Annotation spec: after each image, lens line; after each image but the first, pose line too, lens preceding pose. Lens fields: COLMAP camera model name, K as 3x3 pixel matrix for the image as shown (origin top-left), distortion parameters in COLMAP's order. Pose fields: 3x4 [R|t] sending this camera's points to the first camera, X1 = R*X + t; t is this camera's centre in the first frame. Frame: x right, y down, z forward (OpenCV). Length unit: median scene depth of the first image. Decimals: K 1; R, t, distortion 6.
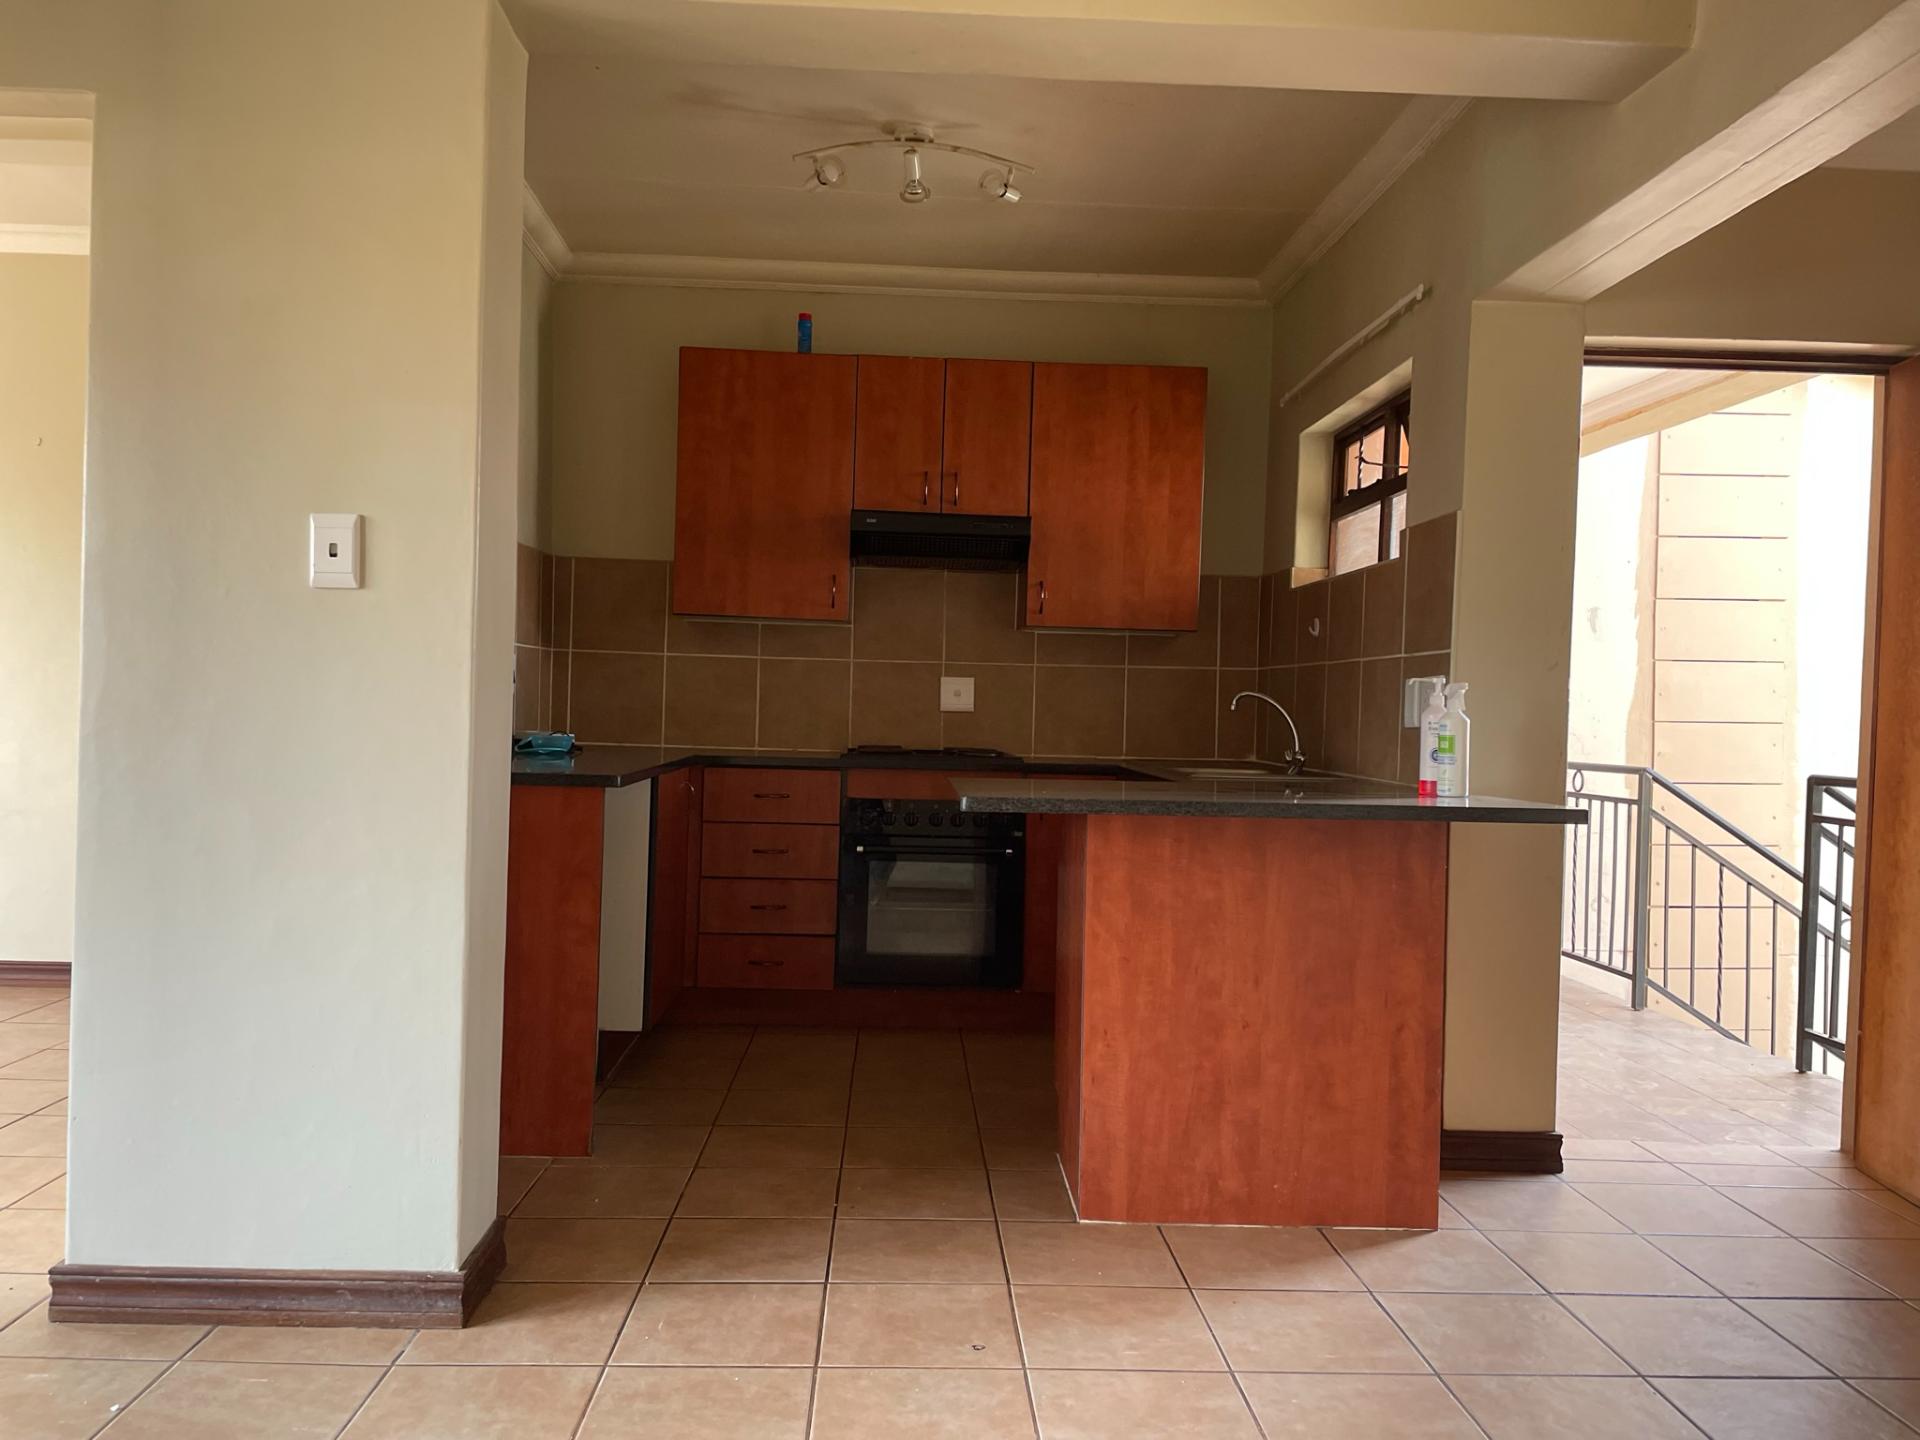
lens RADIAL K [[1439.5, 0, 948.3], [0, 1439.5, 729.0], [0, 0, 1]] dist [0.080127, -0.104354]
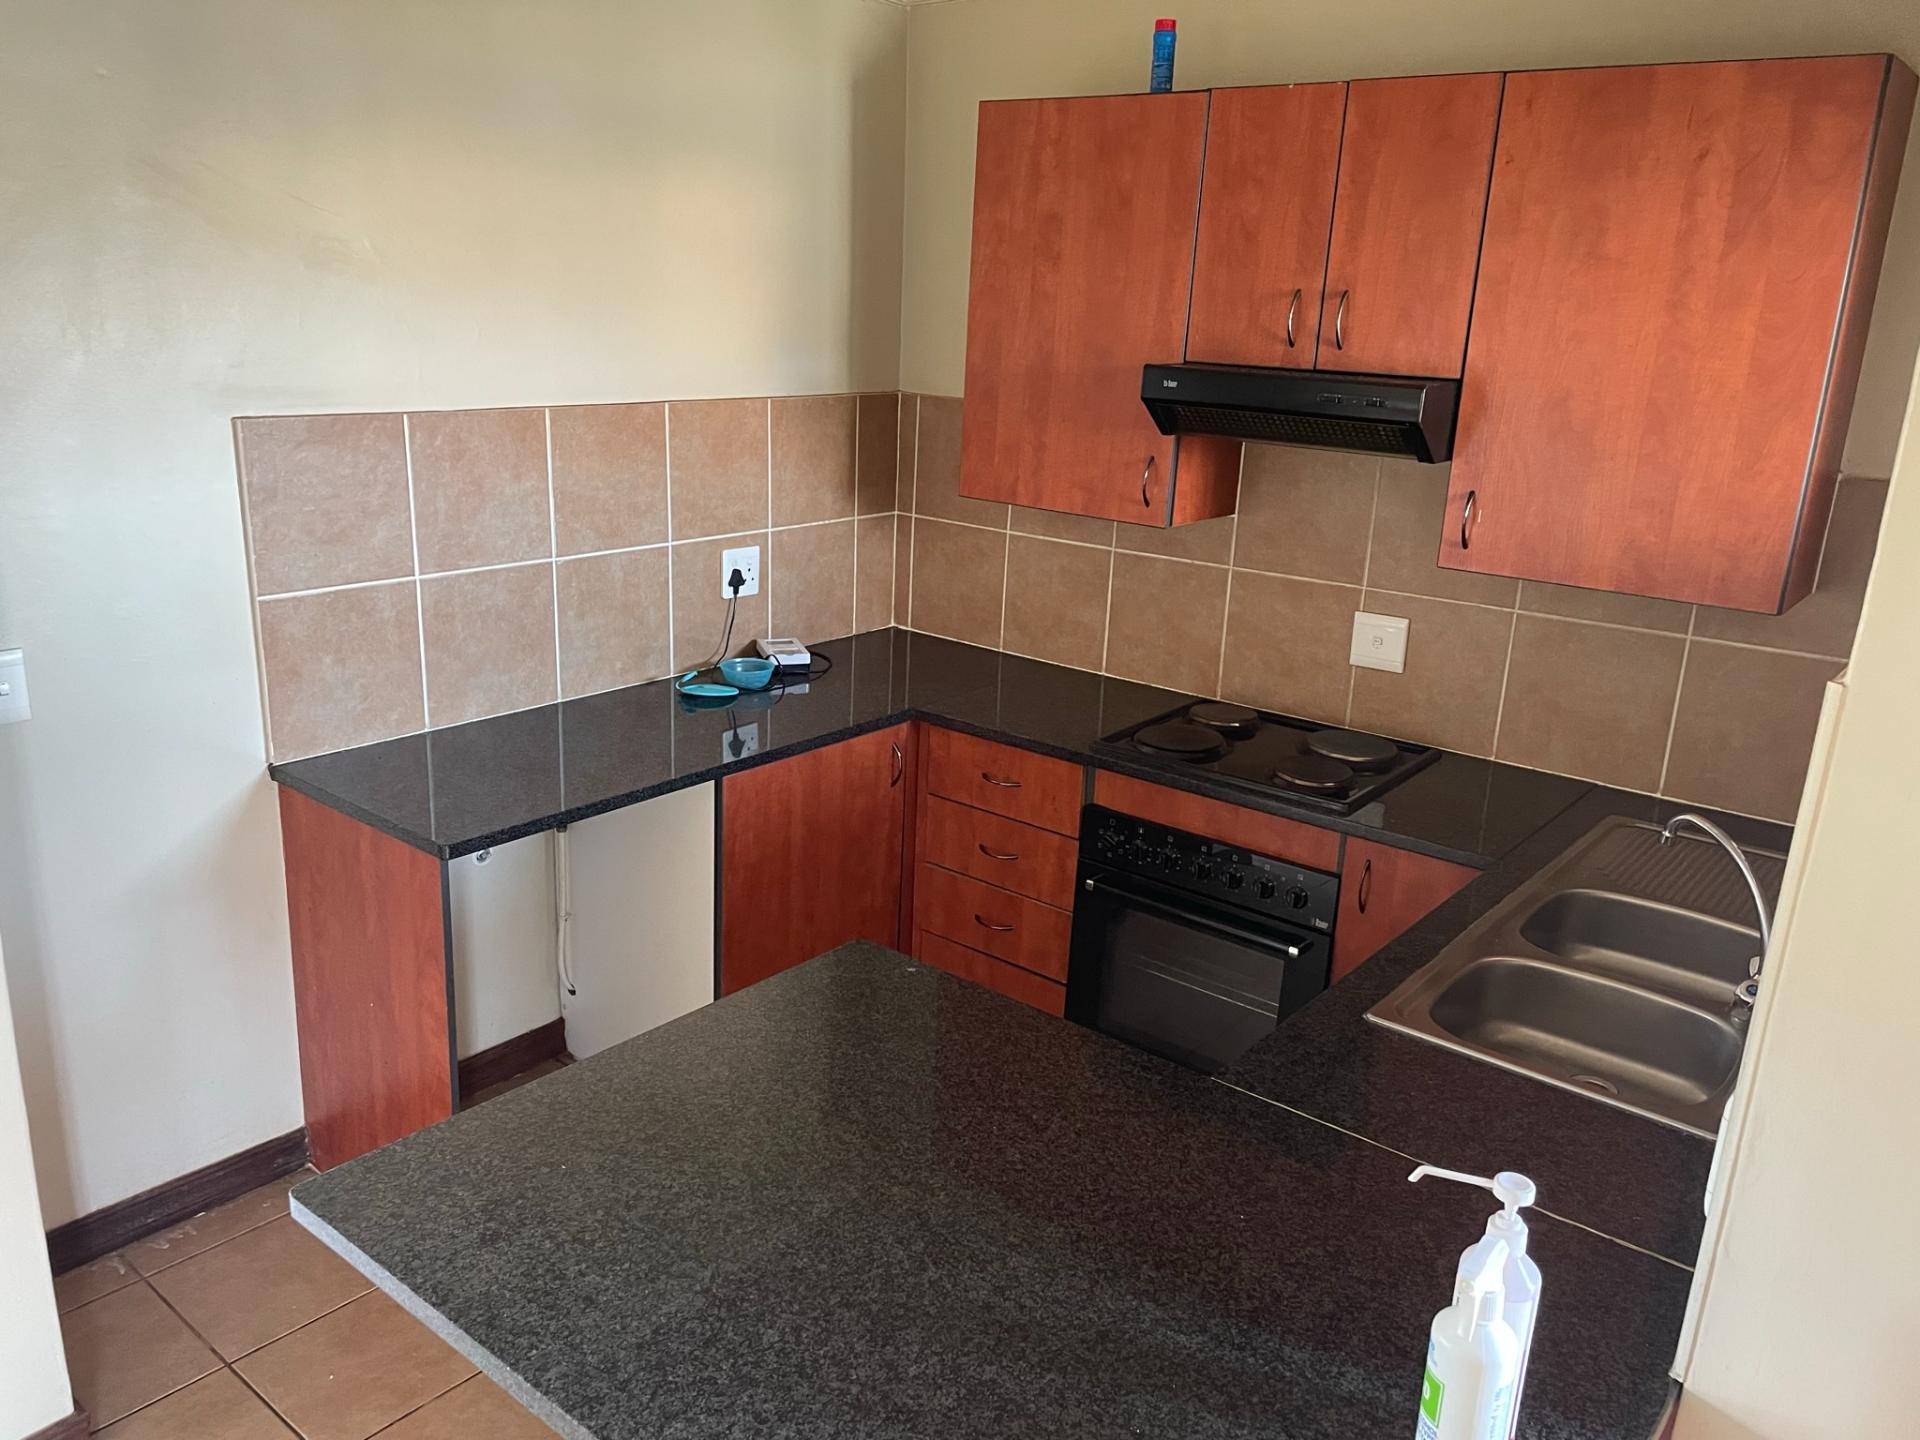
lens RADIAL K [[1439.5, 0, 951.1], [0, 1439.5, 719.2], [0, 0, 1]] dist [0.080127, -0.104354]
pose [[0.752614, 0.189130, -0.630716, 0.285949], [-0.032170, 0.967279, 0.251667, -0.152683], [0.657676, -0.169118, 0.734072, 0.435791]]
